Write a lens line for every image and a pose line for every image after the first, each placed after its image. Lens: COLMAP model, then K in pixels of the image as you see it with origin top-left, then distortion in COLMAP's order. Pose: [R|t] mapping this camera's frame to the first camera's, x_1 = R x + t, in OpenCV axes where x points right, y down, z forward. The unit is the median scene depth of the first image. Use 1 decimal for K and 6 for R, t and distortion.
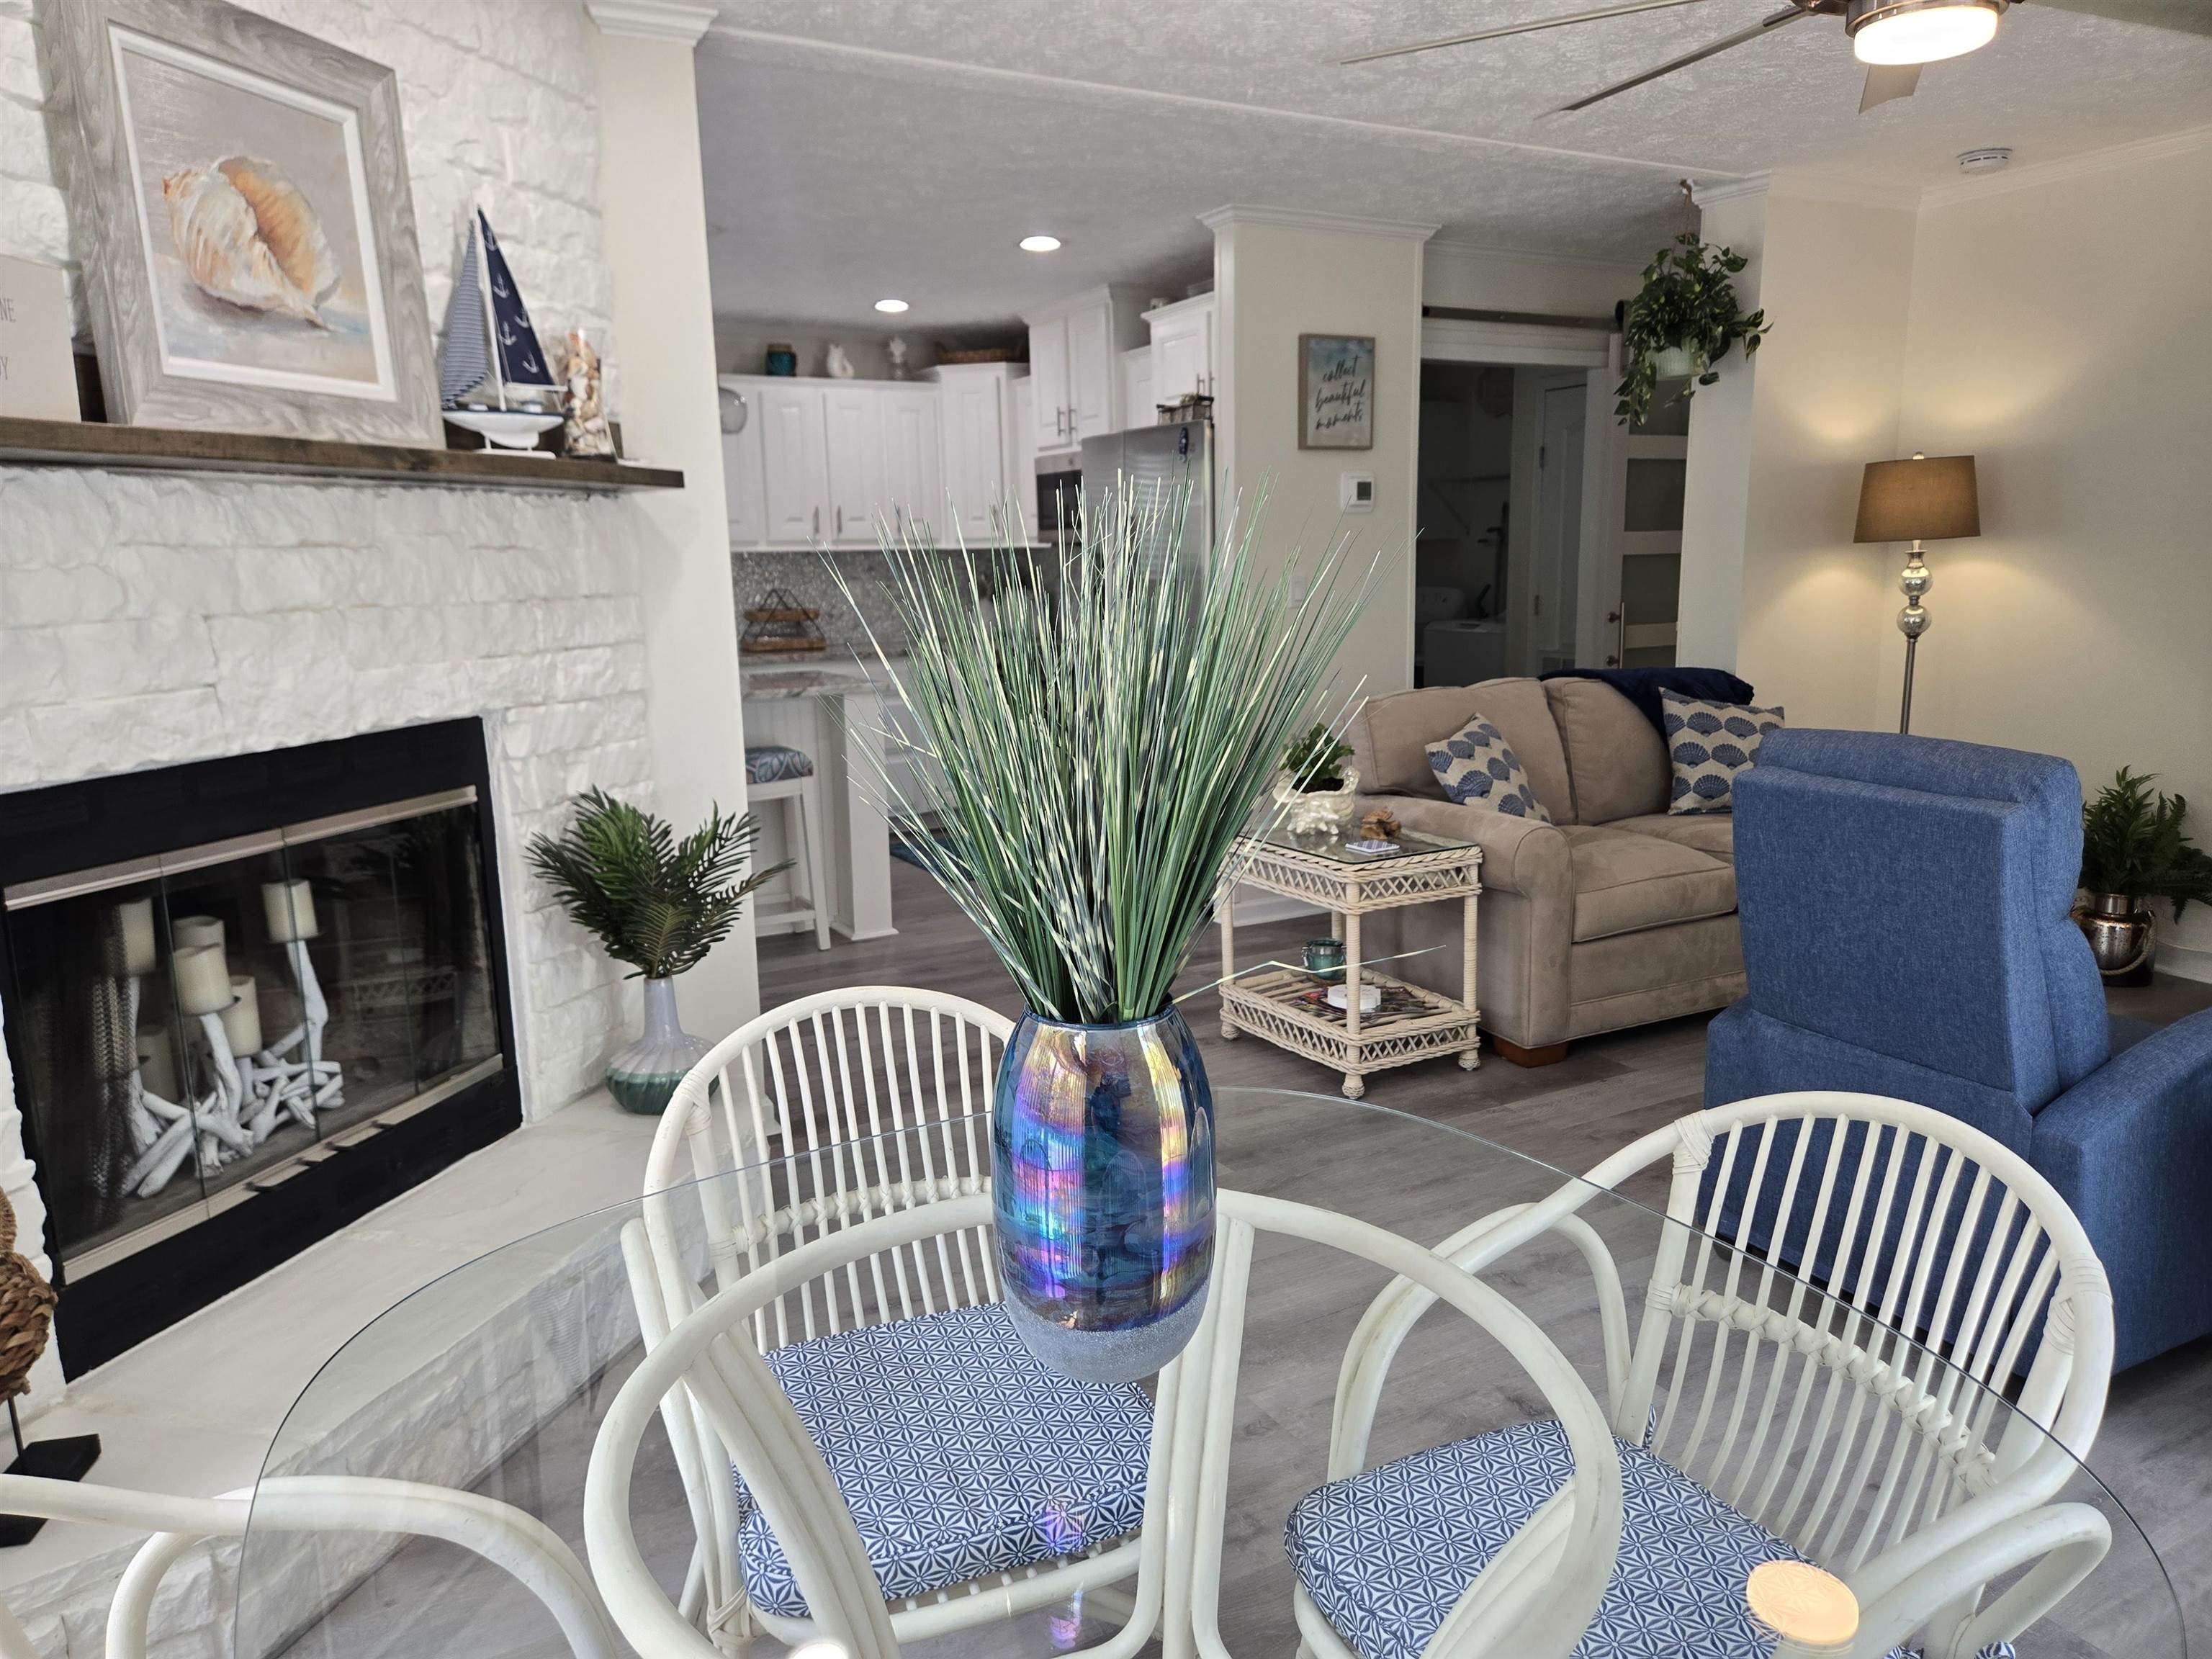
lens RADIAL K [[1487.0, 0, 1104.8], [0, 1487.0, 819.9], [0, 0, 1]] dist [0.075015, -0.077989]
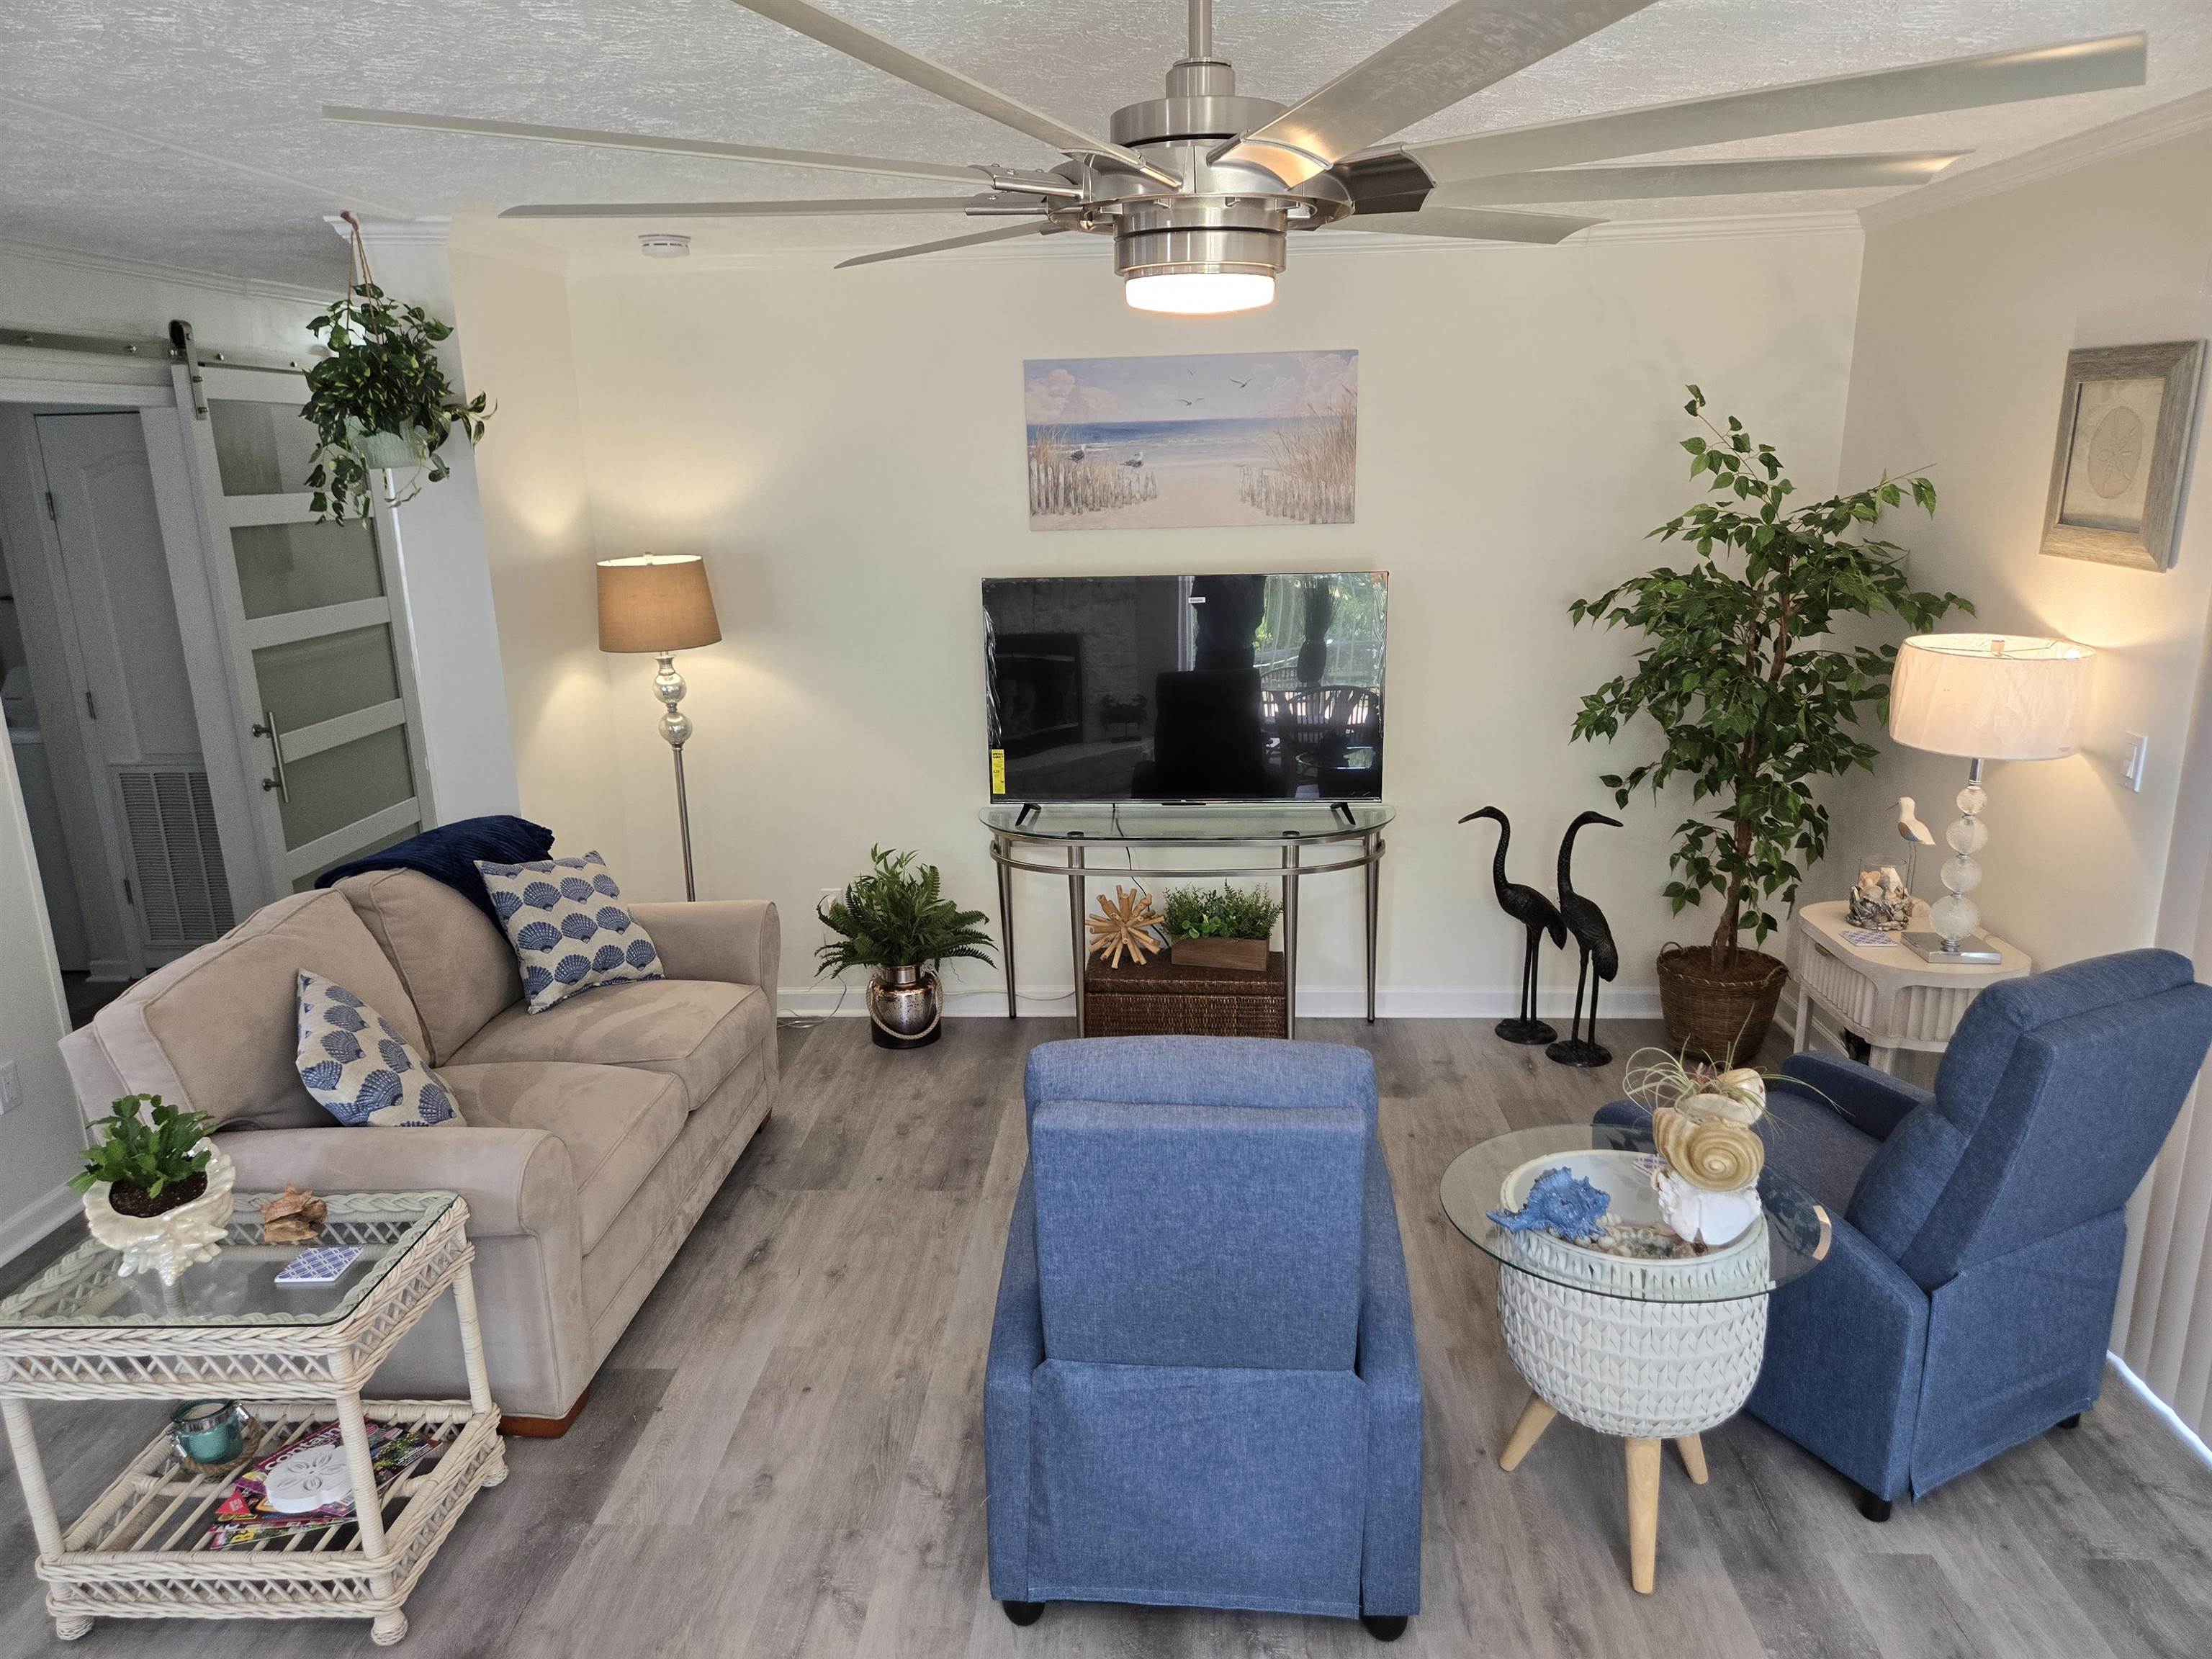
lens RADIAL K [[1487.7, 0, 1106.0], [0, 1487.7, 829.5], [0, 0, 1]] dist [0.074985, -0.074475]
pose [[0.529462, -0.200049, 0.824409, -0.192474], [0.160318, 0.977882, 0.134329, -0.269230], [-0.833047, 0.061046, 0.549823, 0.460887]]
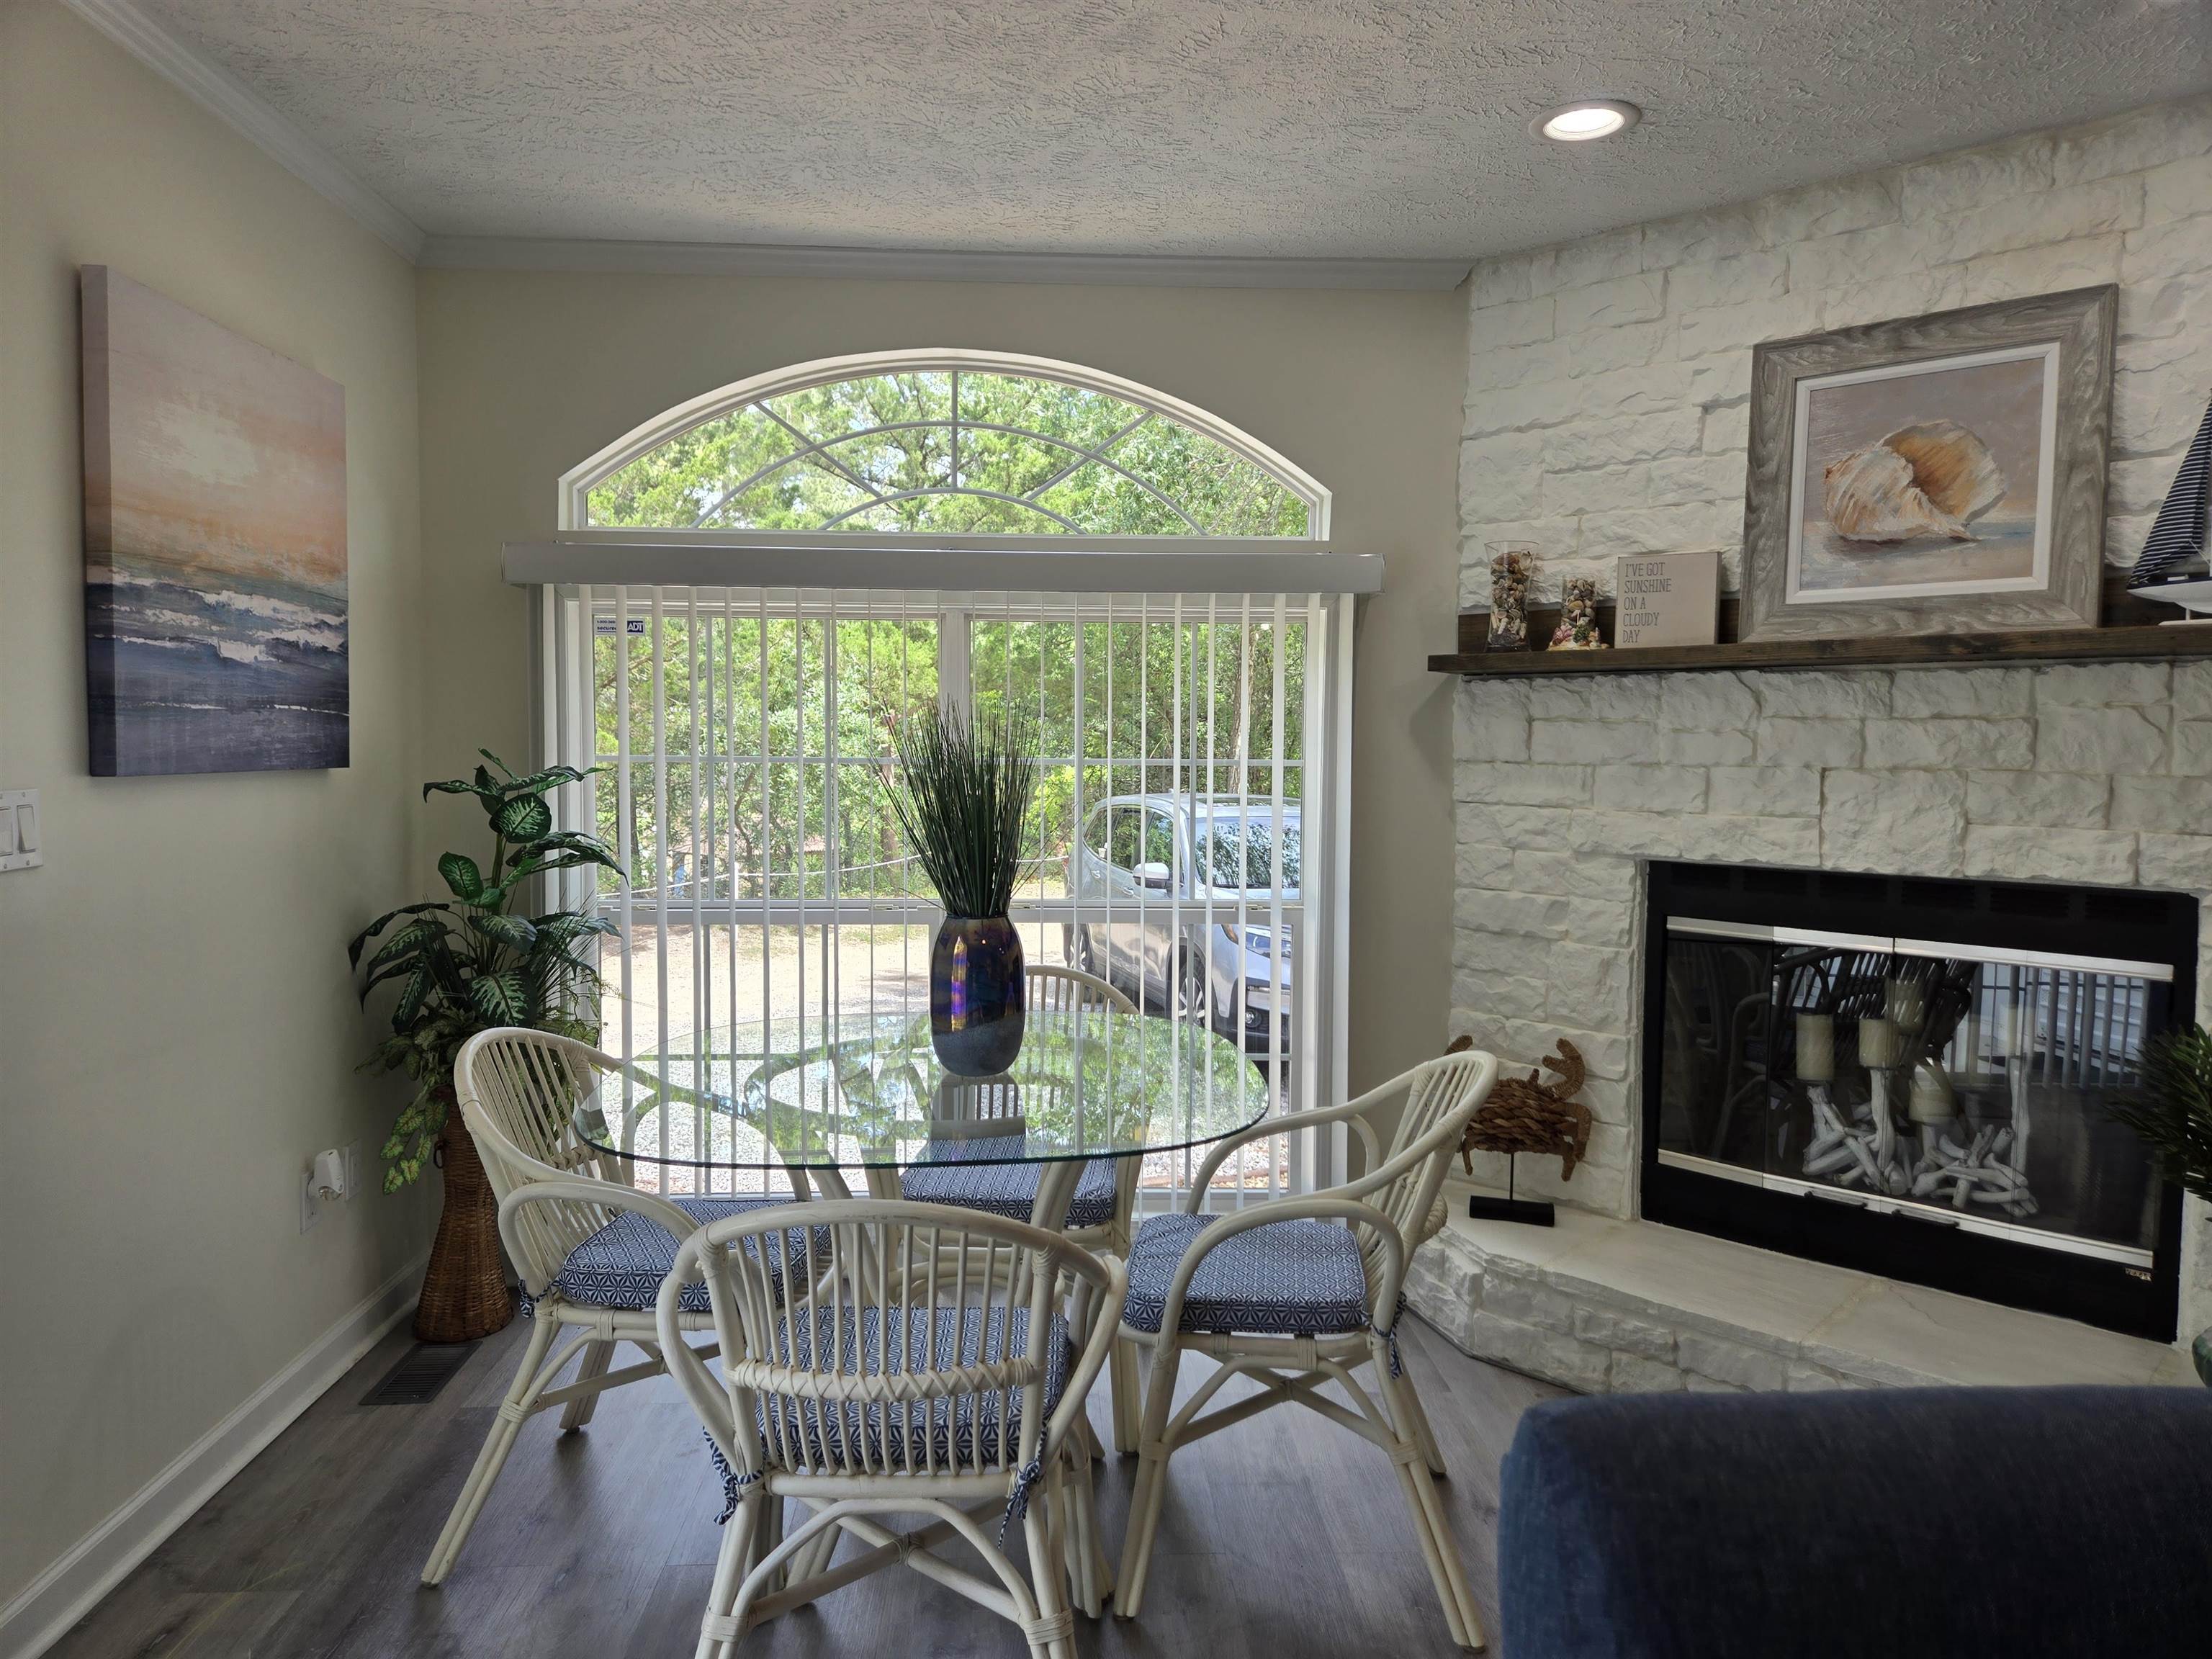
lens RADIAL K [[1460.0, 0, 1113.4], [0, 1460.0, 824.0], [0, 0, 1]] dist [0.072676, -0.063947]
pose [[-0.437314, 0.071547, -0.896458, 0.730762], [-0.159273, 0.974910, 0.155506, -0.153107], [0.885092, 0.210787, -0.414947, 0.793167]]
